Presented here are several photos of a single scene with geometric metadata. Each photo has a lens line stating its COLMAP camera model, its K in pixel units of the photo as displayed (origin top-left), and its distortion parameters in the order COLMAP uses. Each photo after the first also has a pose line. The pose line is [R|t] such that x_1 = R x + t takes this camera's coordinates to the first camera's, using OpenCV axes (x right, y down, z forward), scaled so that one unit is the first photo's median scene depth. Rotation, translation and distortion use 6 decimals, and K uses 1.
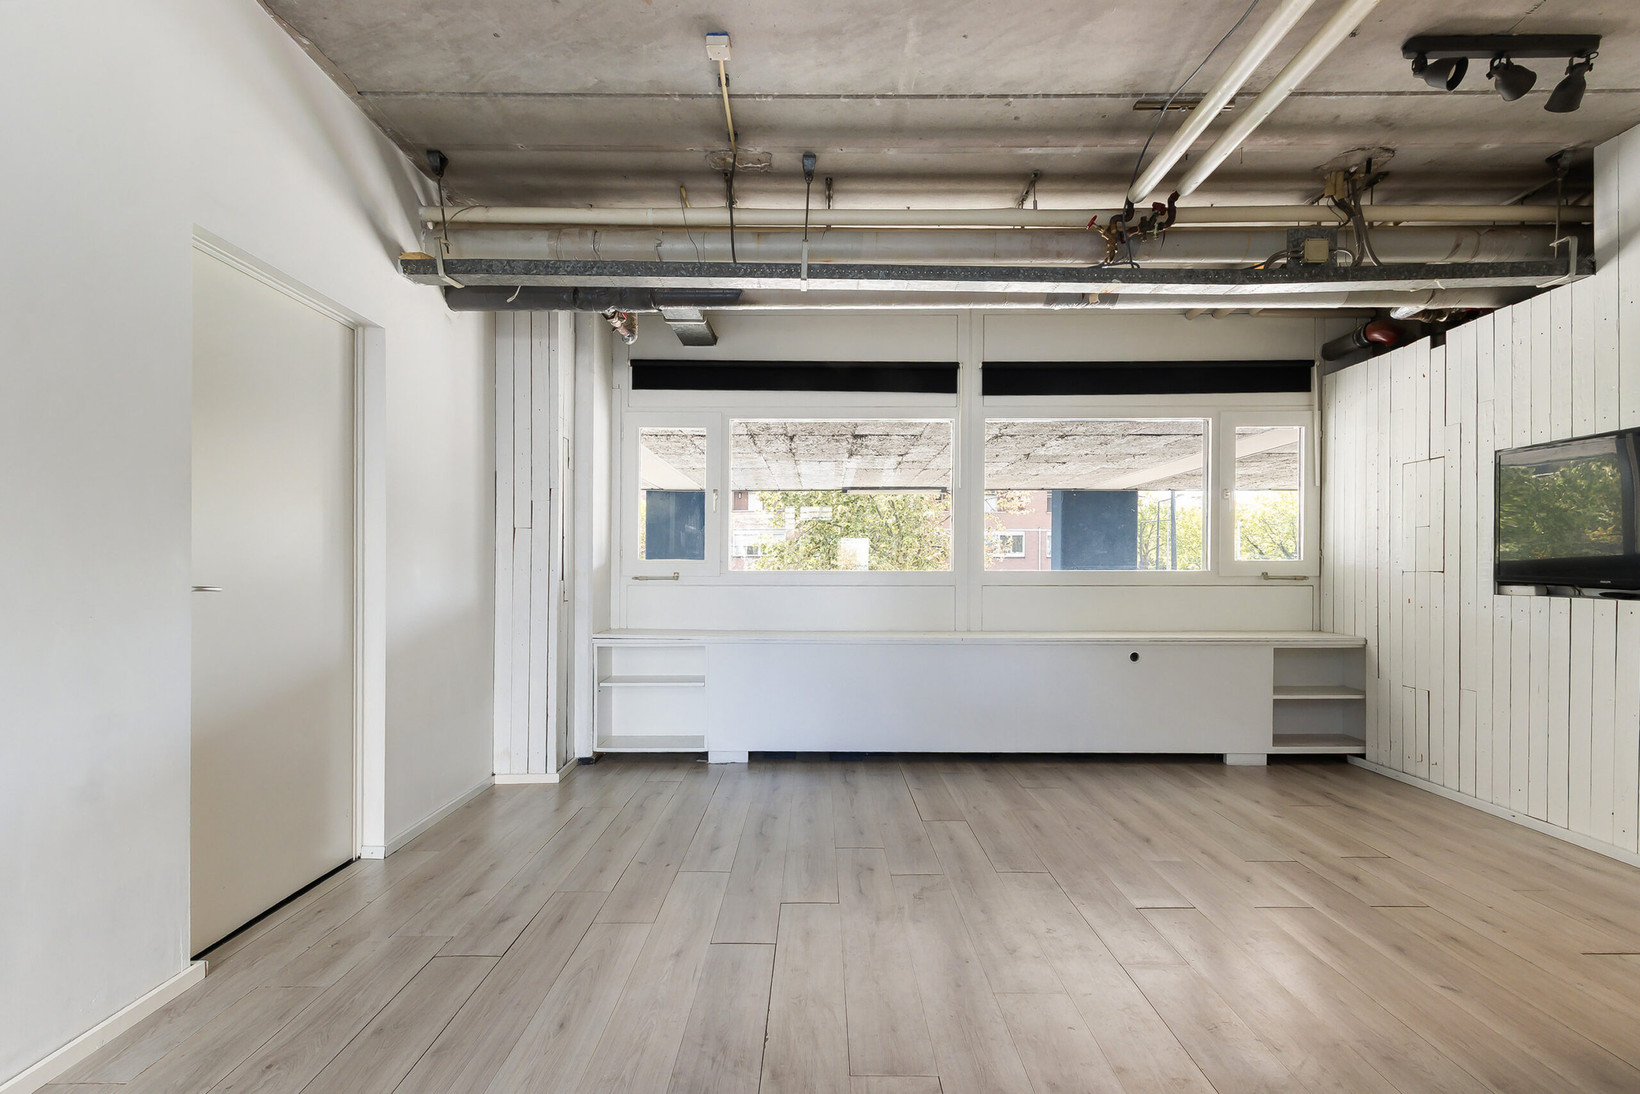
lens RADIAL K [[778.8, 0, 833.3], [0, 778.8, 566.7], [0, 0, 1]] dist [0.002049, -0.001549]
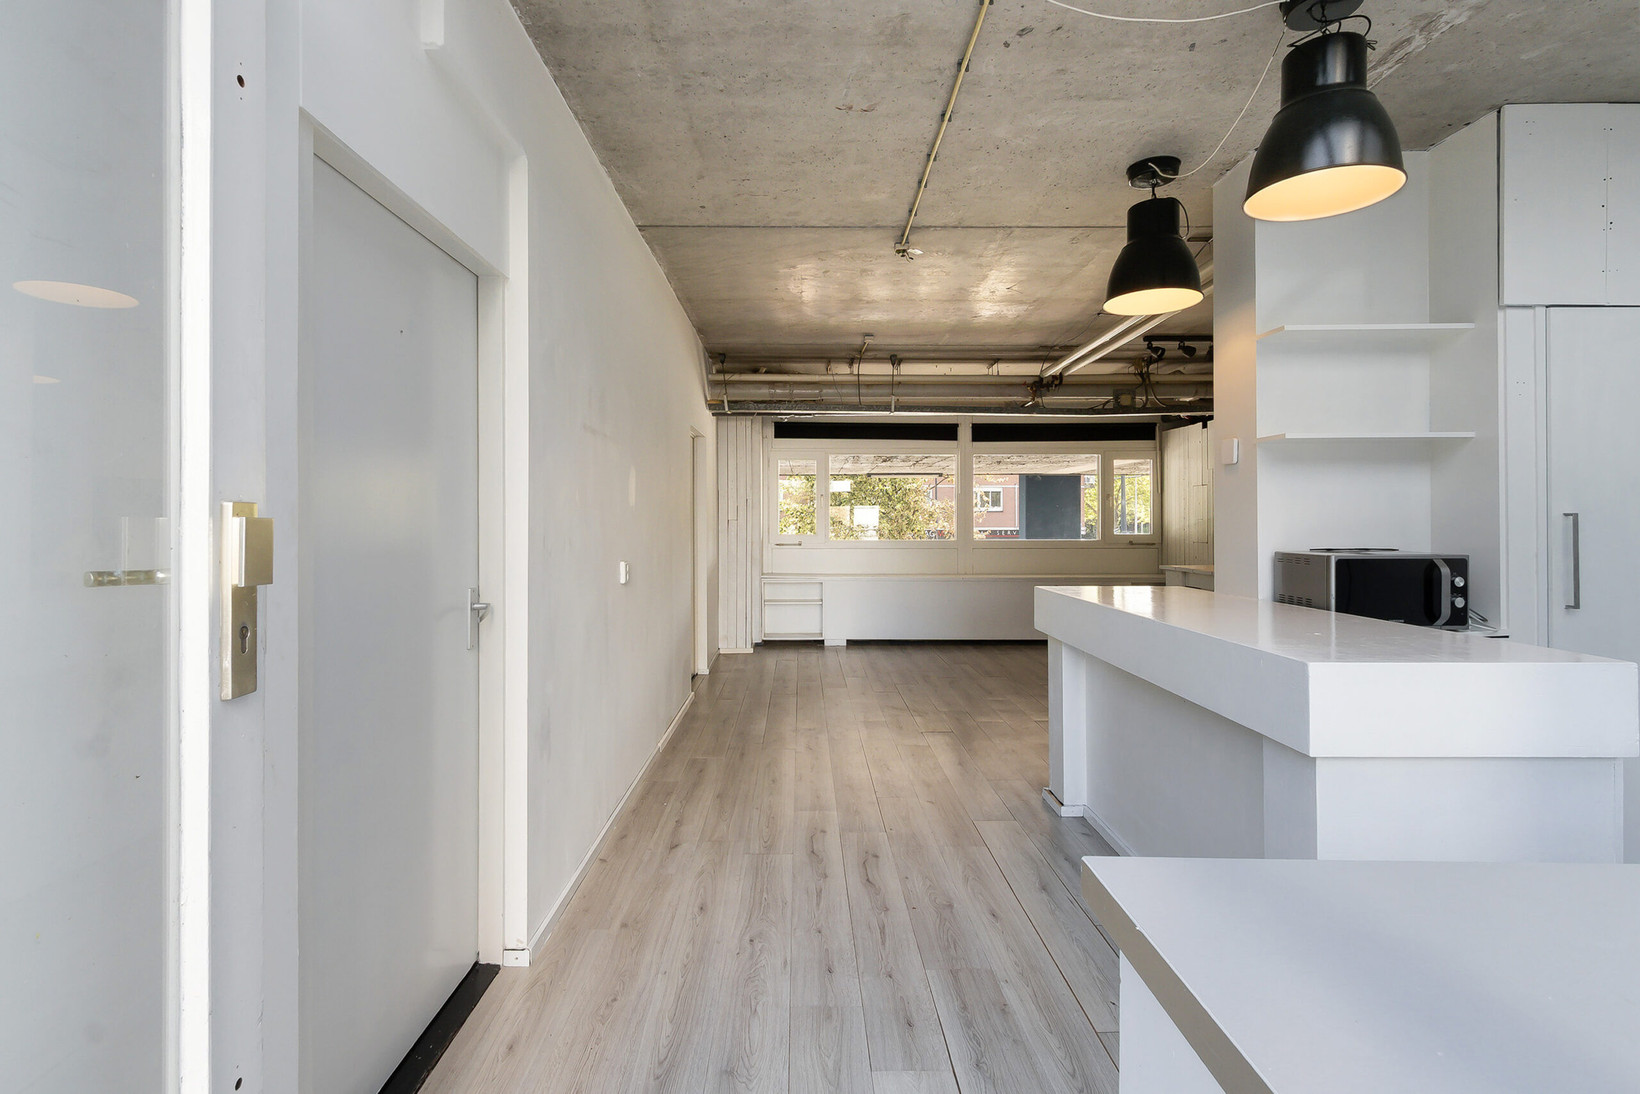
lens RADIAL K [[781.2, 0, 811.3], [0, 781.2, 511.1], [0, 0, 1]] dist [-0.000590, -0.001036]
pose [[0.999997, -0.002181, -0.001146, -0.239199], [0.002172, 0.999969, -0.007542, -0.066700], [0.001162, 0.007539, 0.999971, -1.080000]]
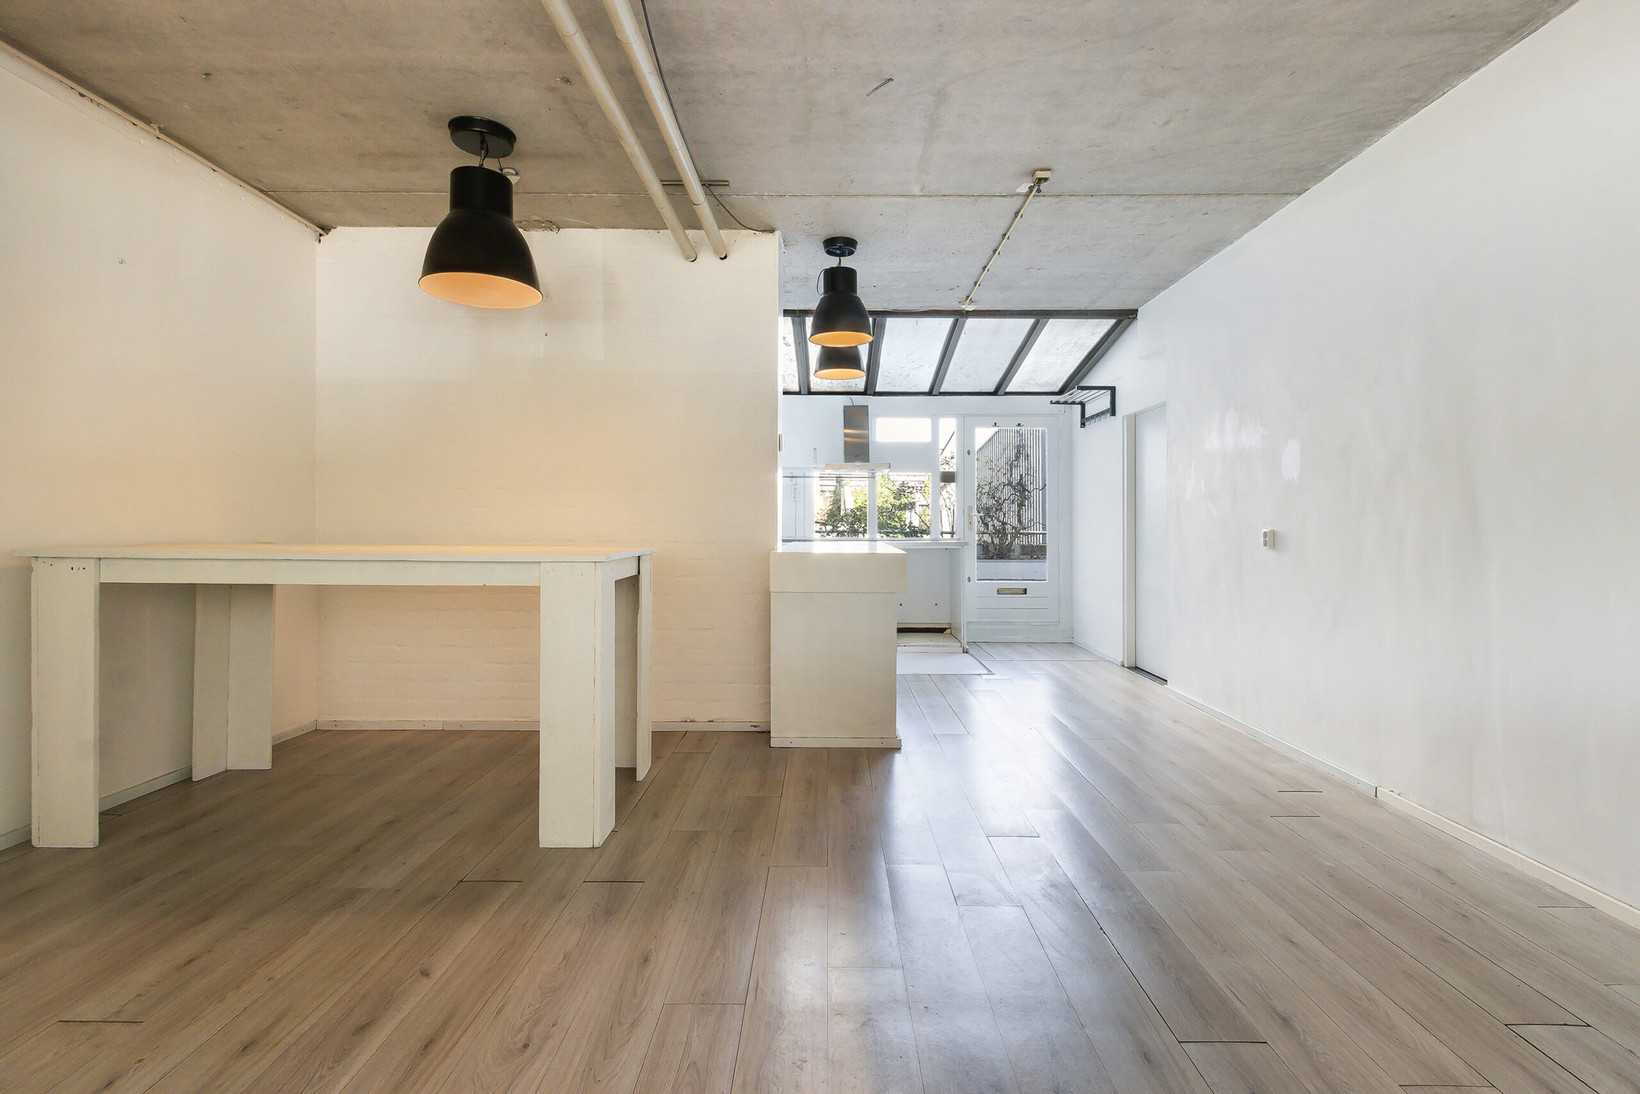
lens RADIAL K [[737.7, 0, 850.3], [0, 737.7, 519.2], [0, 0, 1]] dist [0.001689, -0.000724]
pose [[-0.999956, -0.007529, -0.005633, 0.166711], [-0.007461, 0.999900, -0.011974, -0.004058], [0.005722, -0.011931, -0.999912, 1.142162]]
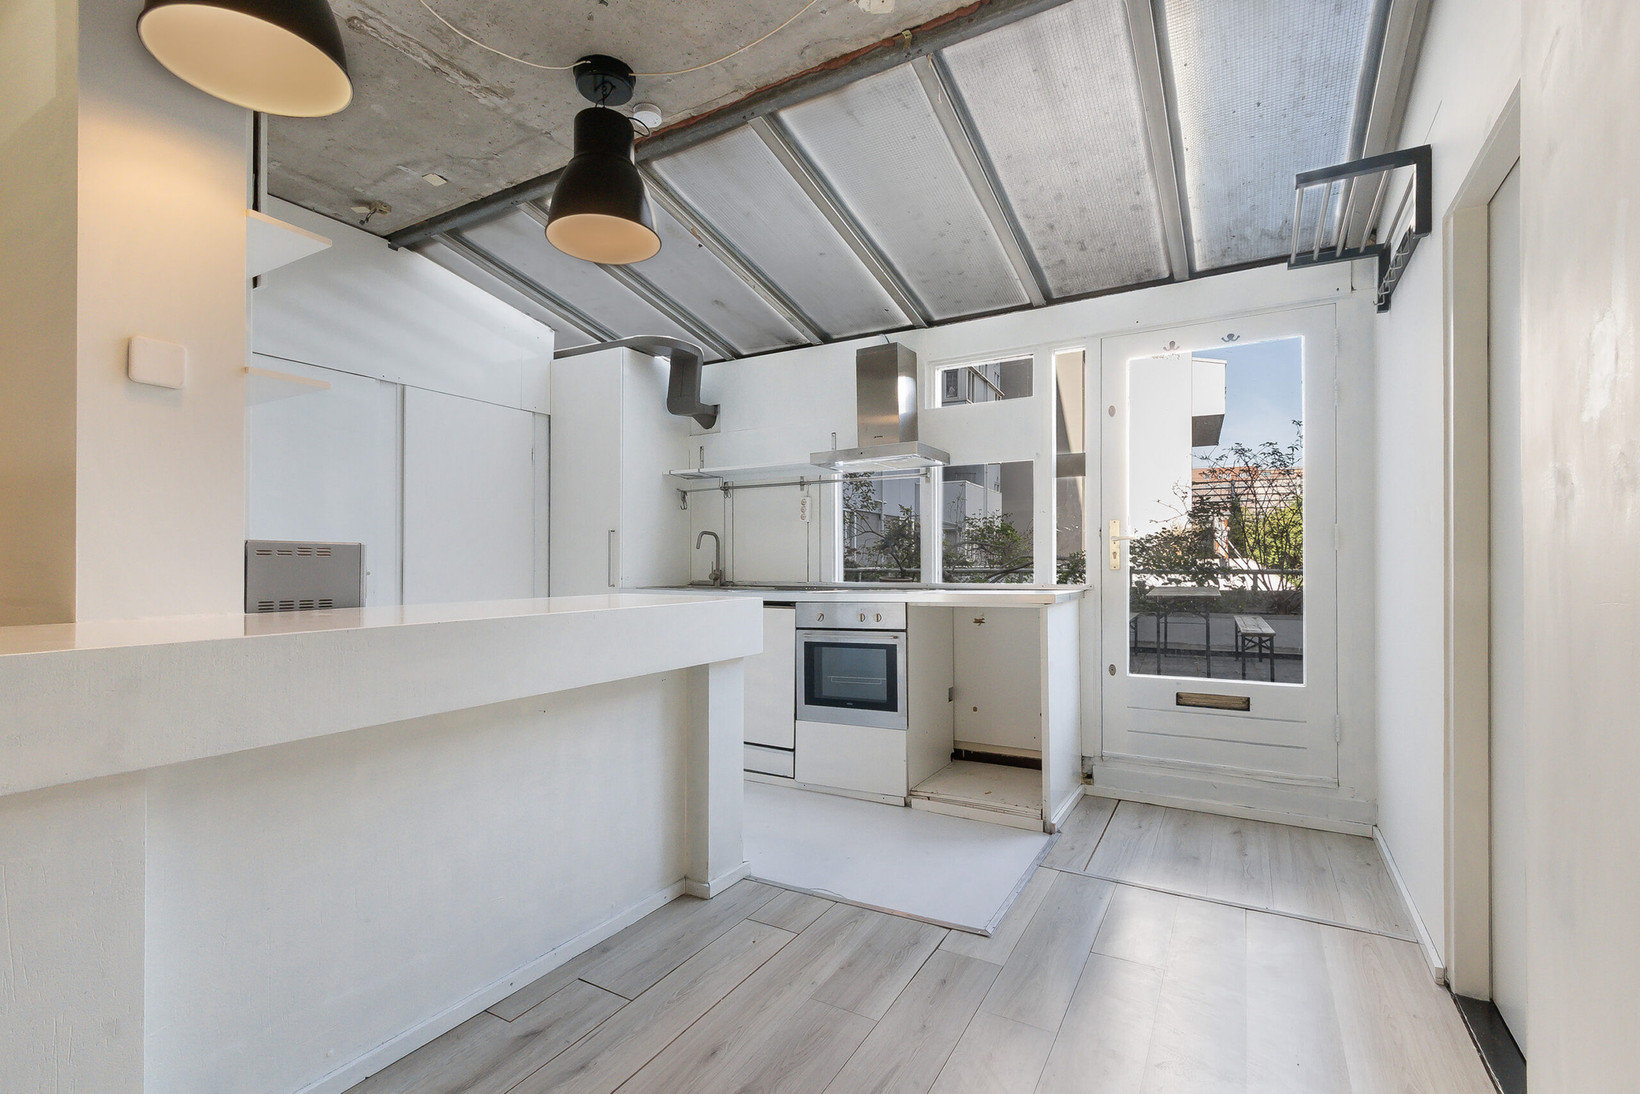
lens RADIAL K [[752.4, 0, 809.6], [0, 752.4, 565.0], [0, 0, 1]] dist [0.006642, -0.004977]
pose [[-0.860403, -0.000956, 0.509613, -0.380459], [-0.001120, 0.999999, -0.000016, -0.006178], [-0.509613, -0.000584, -0.860404, 0.114926]]
